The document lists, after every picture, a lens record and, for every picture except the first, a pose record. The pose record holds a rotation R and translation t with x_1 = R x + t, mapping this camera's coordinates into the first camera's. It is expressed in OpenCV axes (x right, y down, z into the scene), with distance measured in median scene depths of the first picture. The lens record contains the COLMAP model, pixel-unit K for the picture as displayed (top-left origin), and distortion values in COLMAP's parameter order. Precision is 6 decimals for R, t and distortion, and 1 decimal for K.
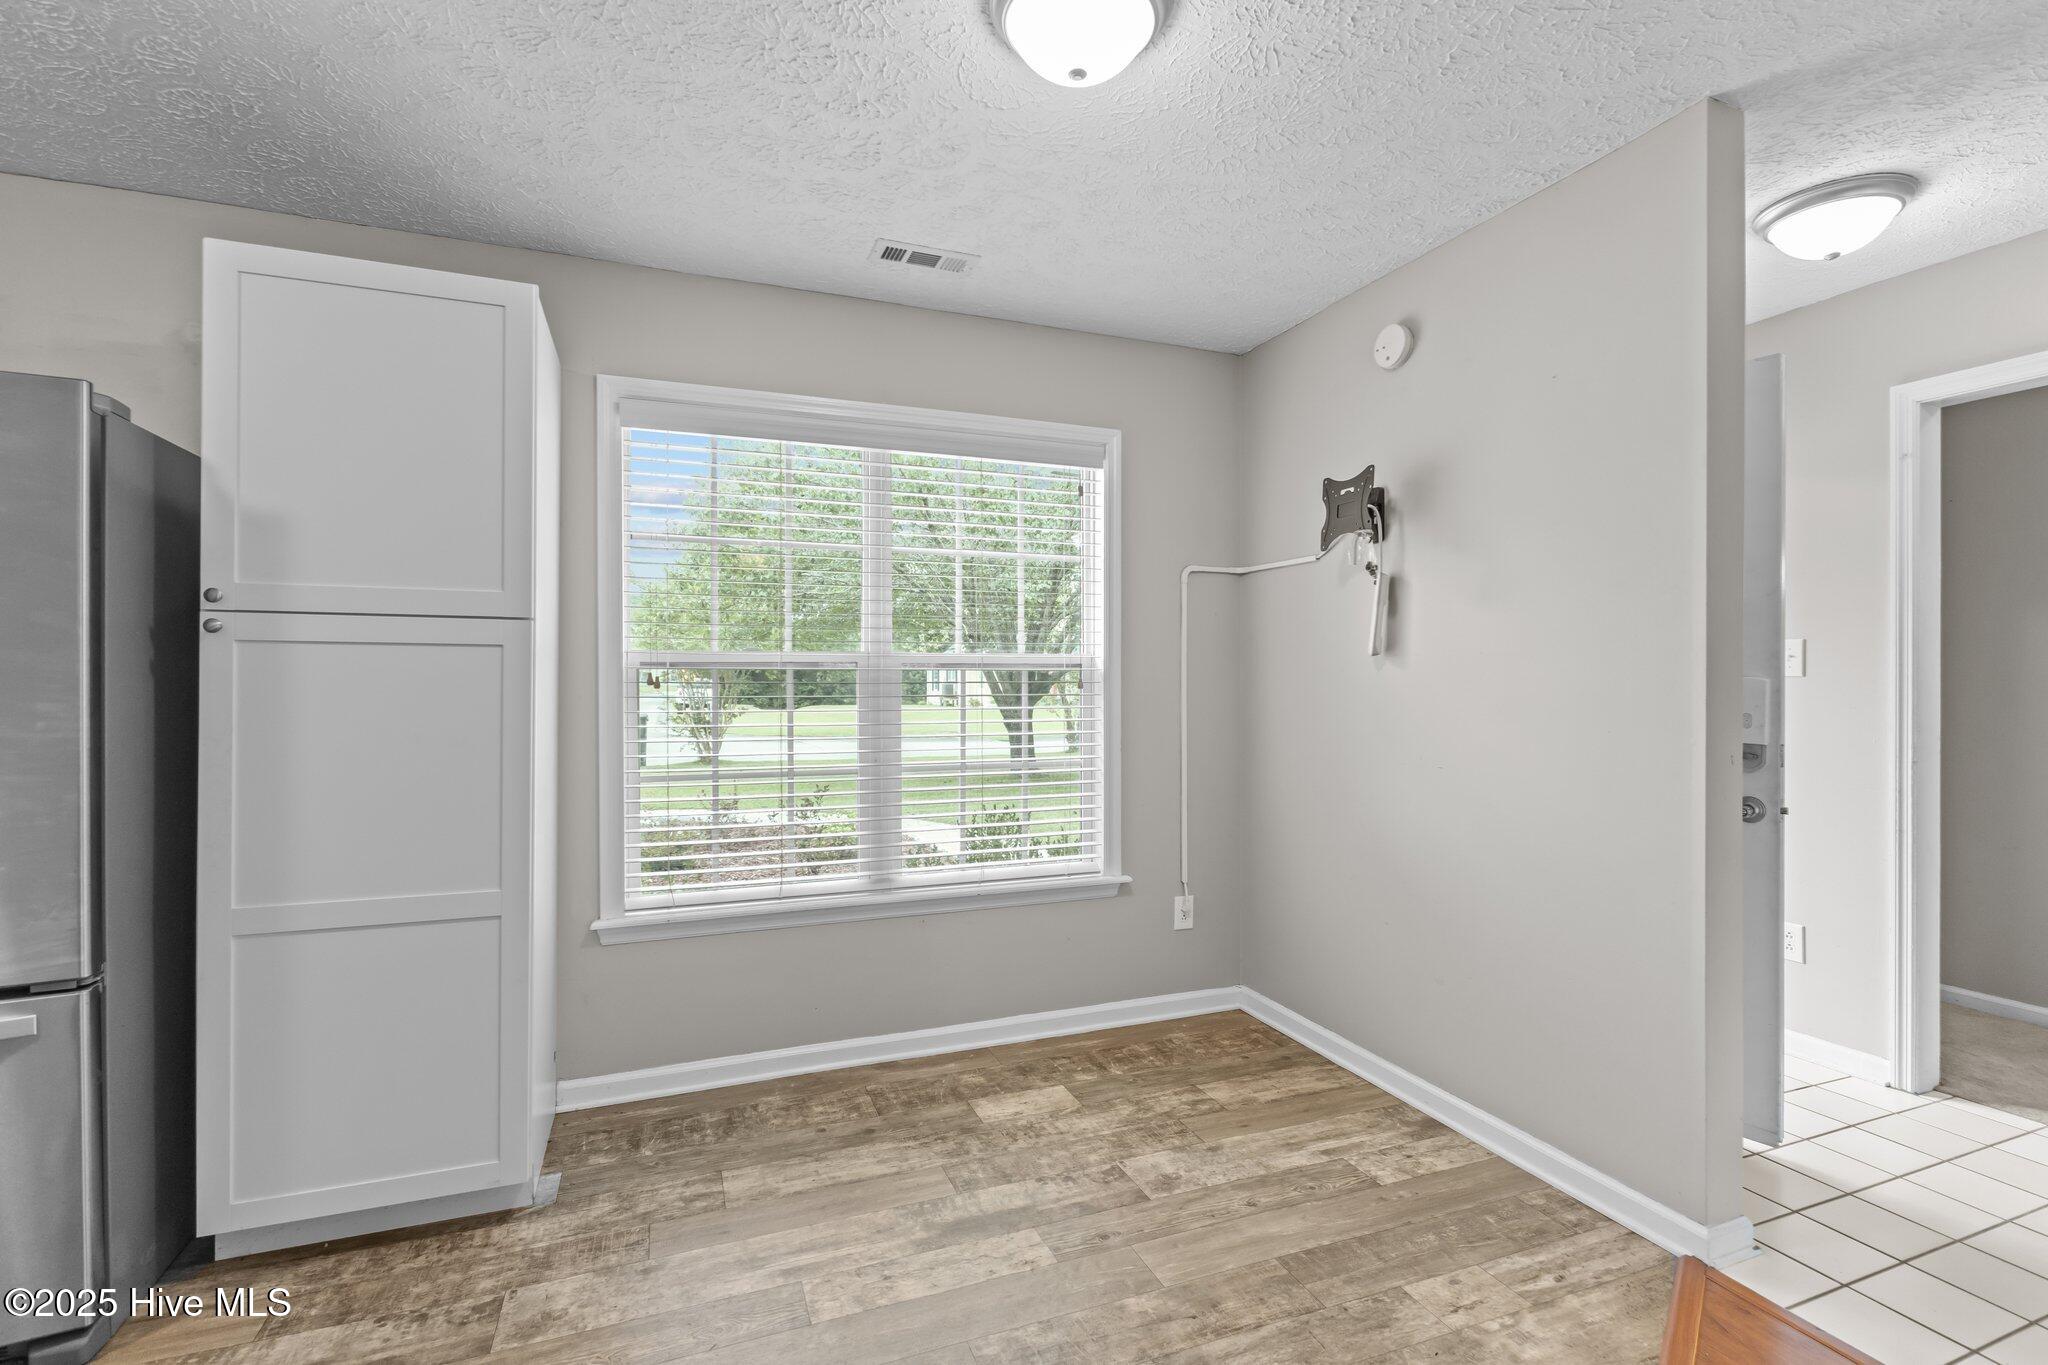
lens RADIAL K [[938.2, 0, 1039.1], [0, 938.2, 687.0], [0, 0, 1]] dist [0.001065, -0.000228]
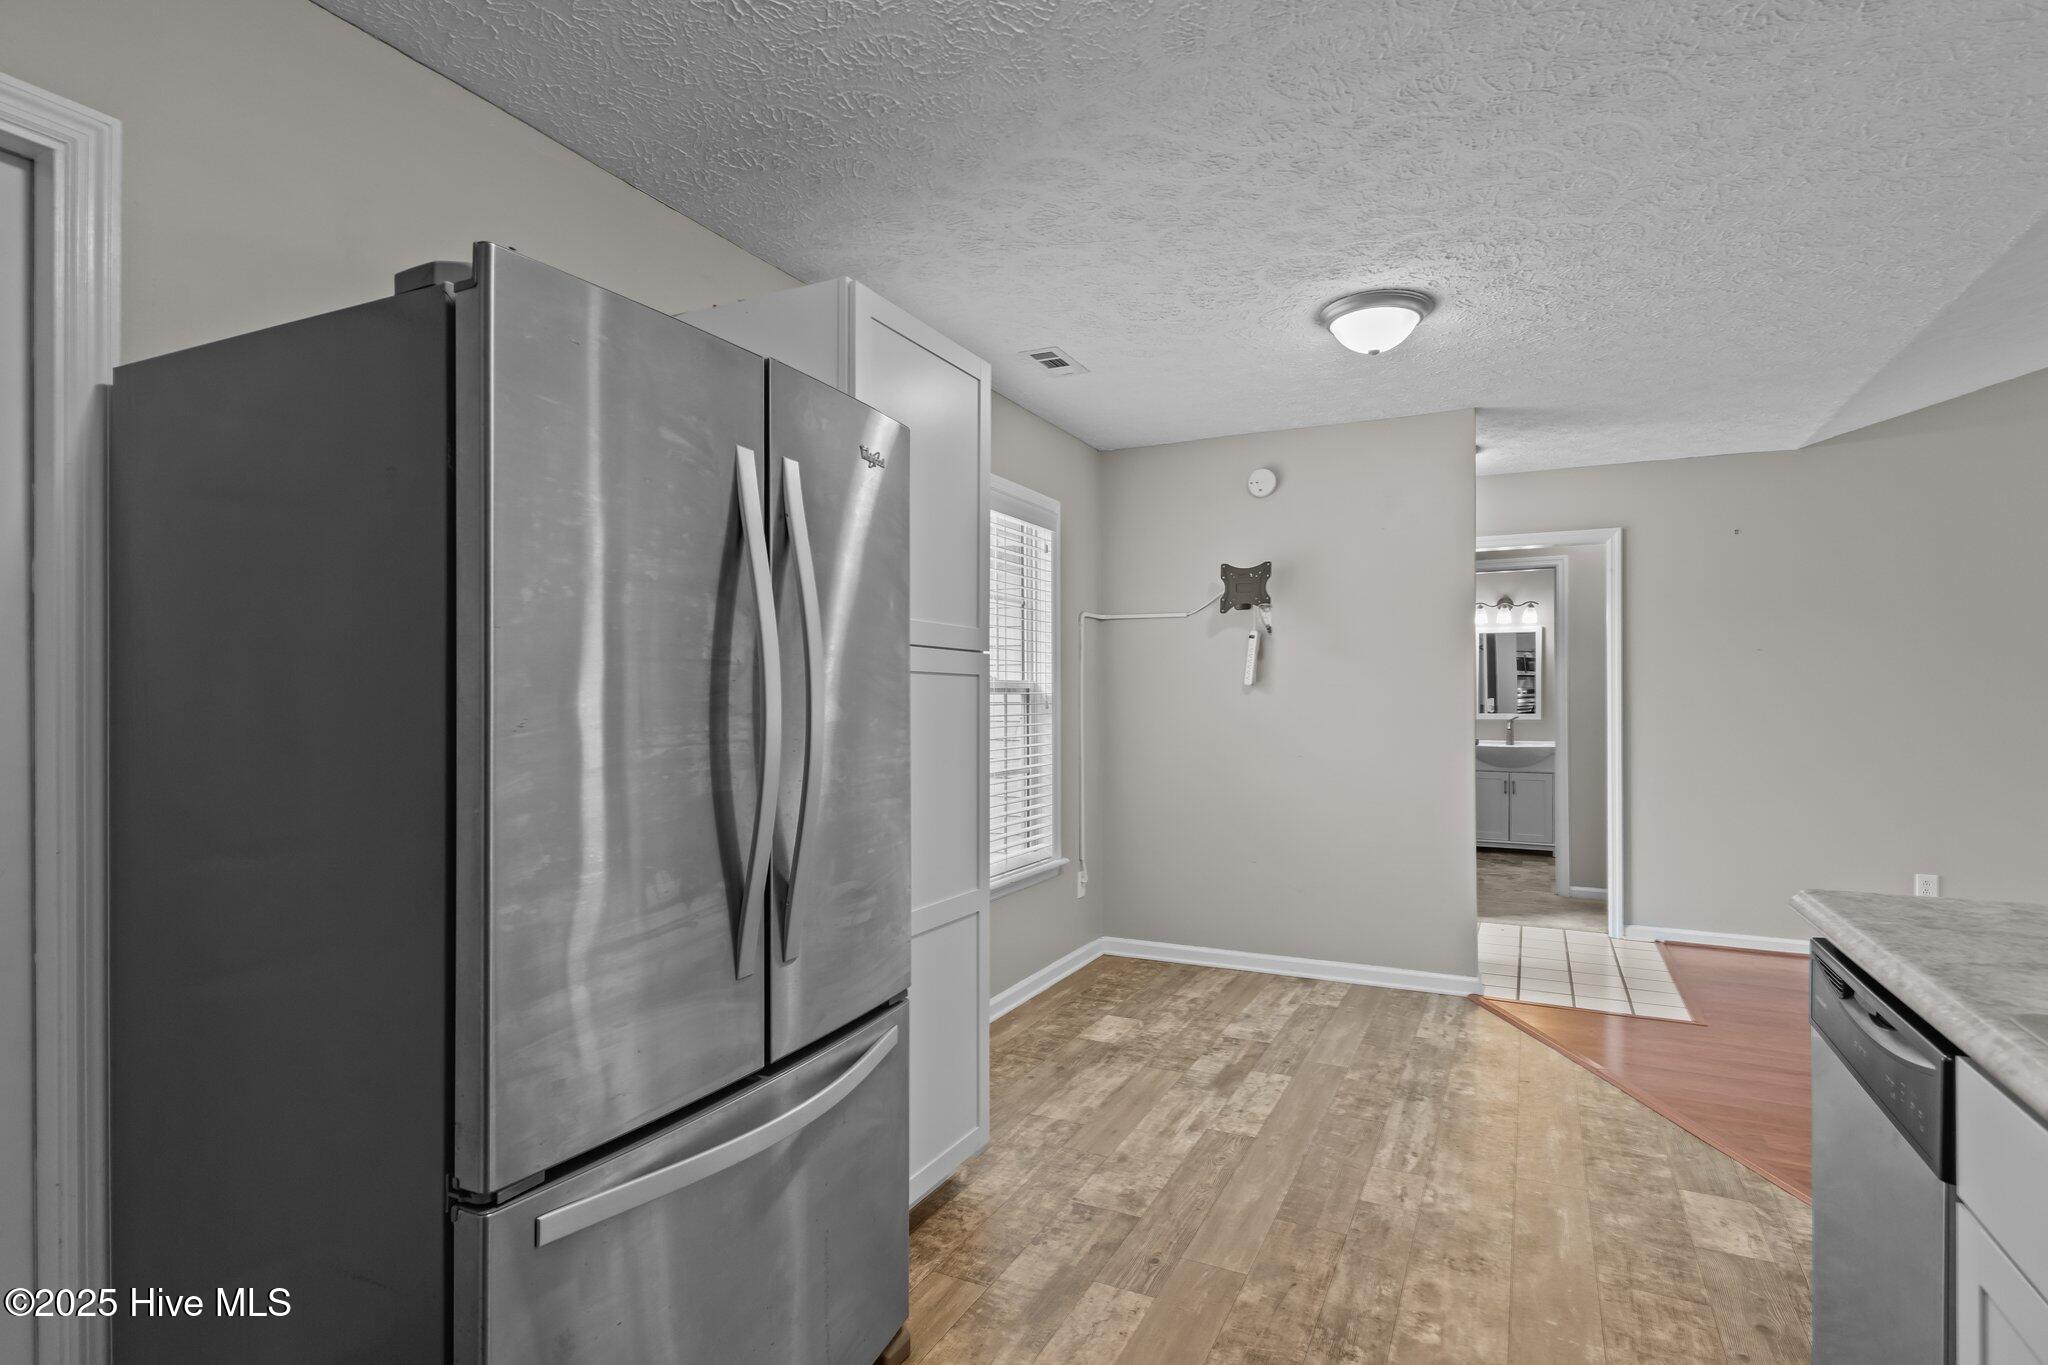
lens RADIAL K [[1014.5, 0, 1039.2], [0, 1014.5, 713.6], [0, 0, 1]] dist [-0.002360, -0.002538]
pose [[0.739045, -0.013174, 0.673527, -1.057845], [0.006171, 0.999899, 0.012786, -0.012589], [-0.673628, -0.005293, 0.739052, 0.028477]]
